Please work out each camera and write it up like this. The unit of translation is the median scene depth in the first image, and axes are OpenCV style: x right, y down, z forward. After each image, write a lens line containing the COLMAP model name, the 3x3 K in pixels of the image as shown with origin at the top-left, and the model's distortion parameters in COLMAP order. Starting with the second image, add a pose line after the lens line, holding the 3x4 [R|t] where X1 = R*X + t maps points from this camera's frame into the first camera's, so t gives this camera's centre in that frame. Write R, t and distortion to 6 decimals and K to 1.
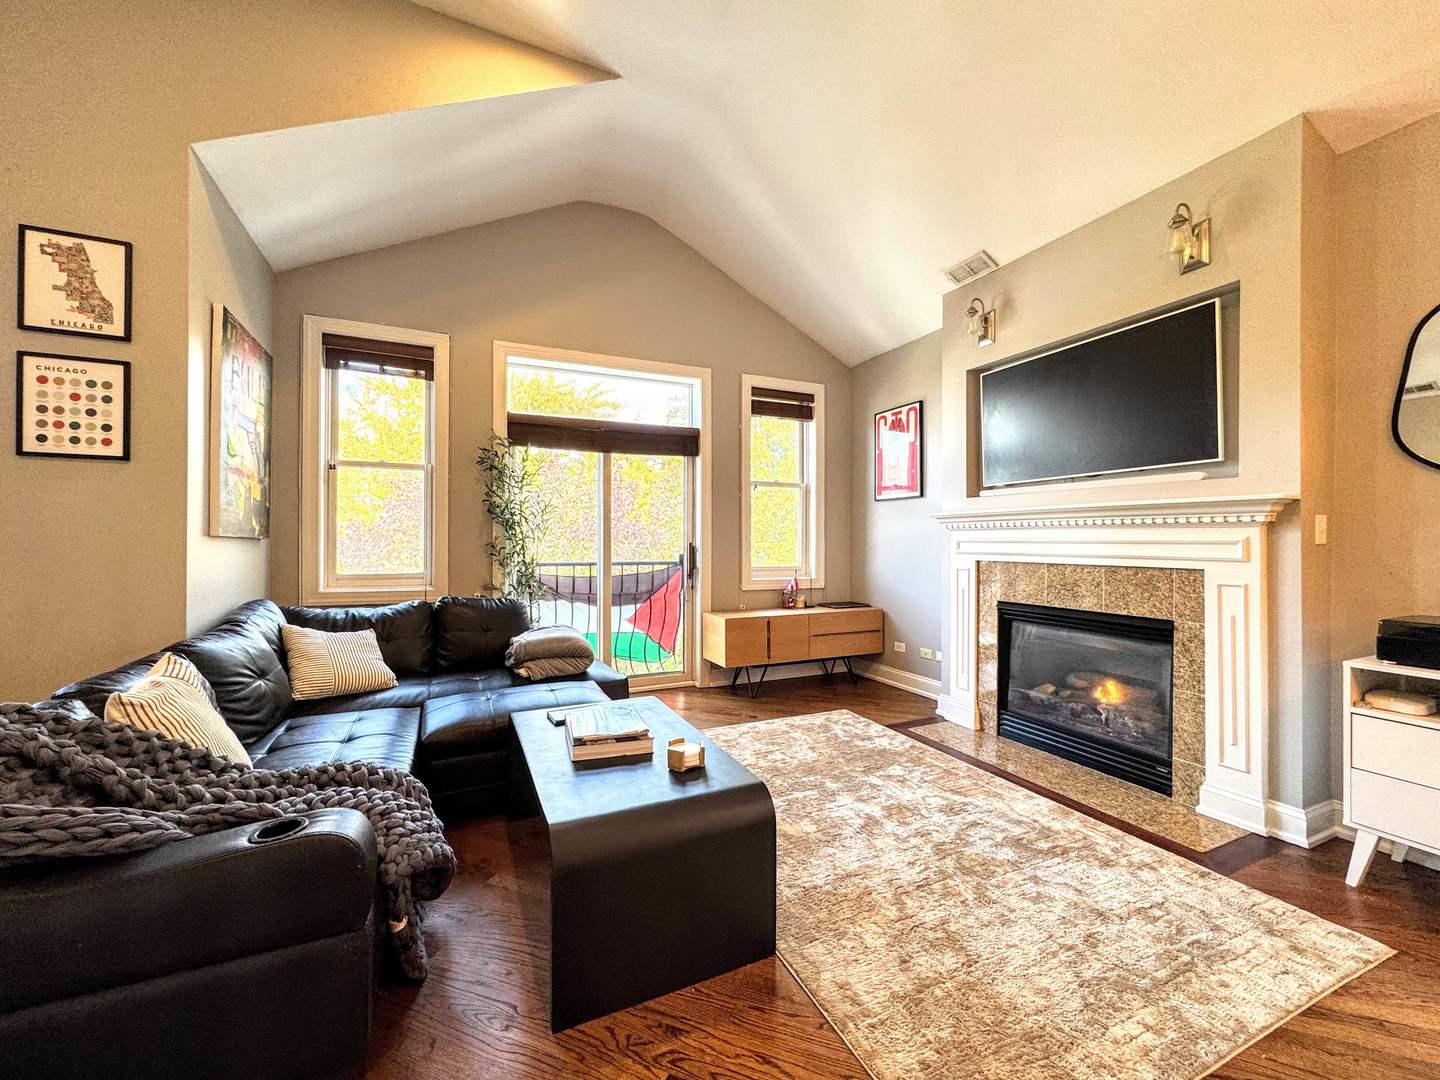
lens RADIAL K [[577.1, 0, 719.1], [0, 577.1, 537.5], [0, 0, 1]] dist [-0.001813, -0.000454]
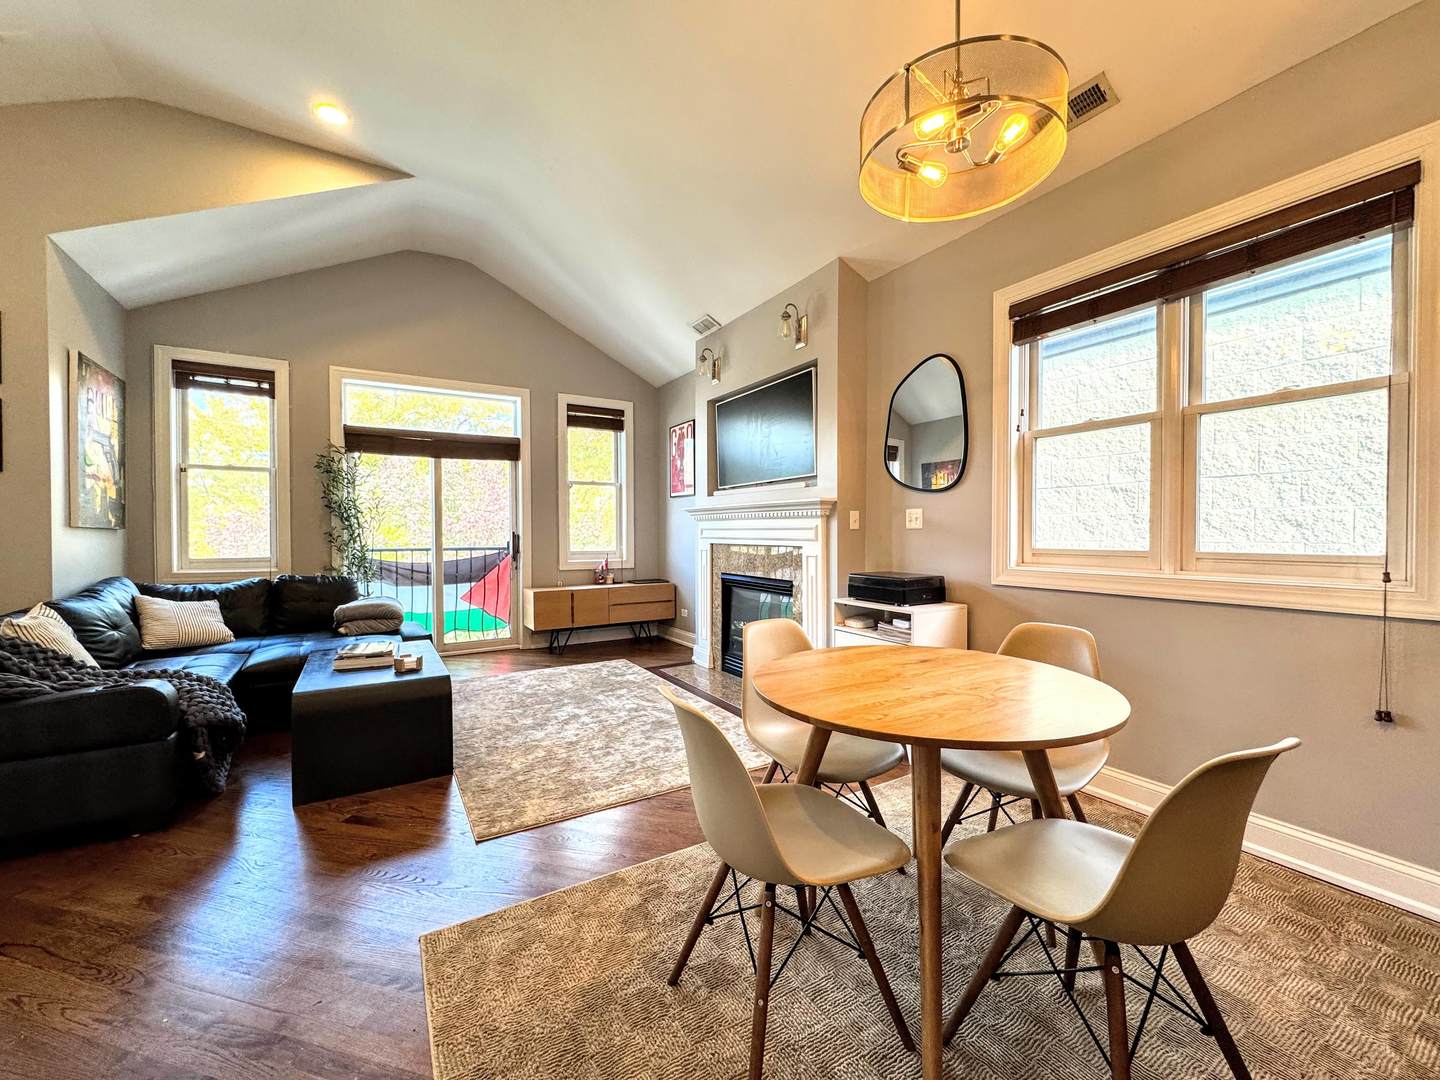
lens RADIAL K [[577.1, 0, 719.8], [0, 577.1, 538.7], [0, 0, 1]] dist [-0.001813, -0.000454]
pose [[0.993119, -0.005746, 0.116970, 0.319019], [0.003580, 0.999818, 0.018714, 0.003999], [-0.117056, -0.018167, 0.992959, -0.351765]]
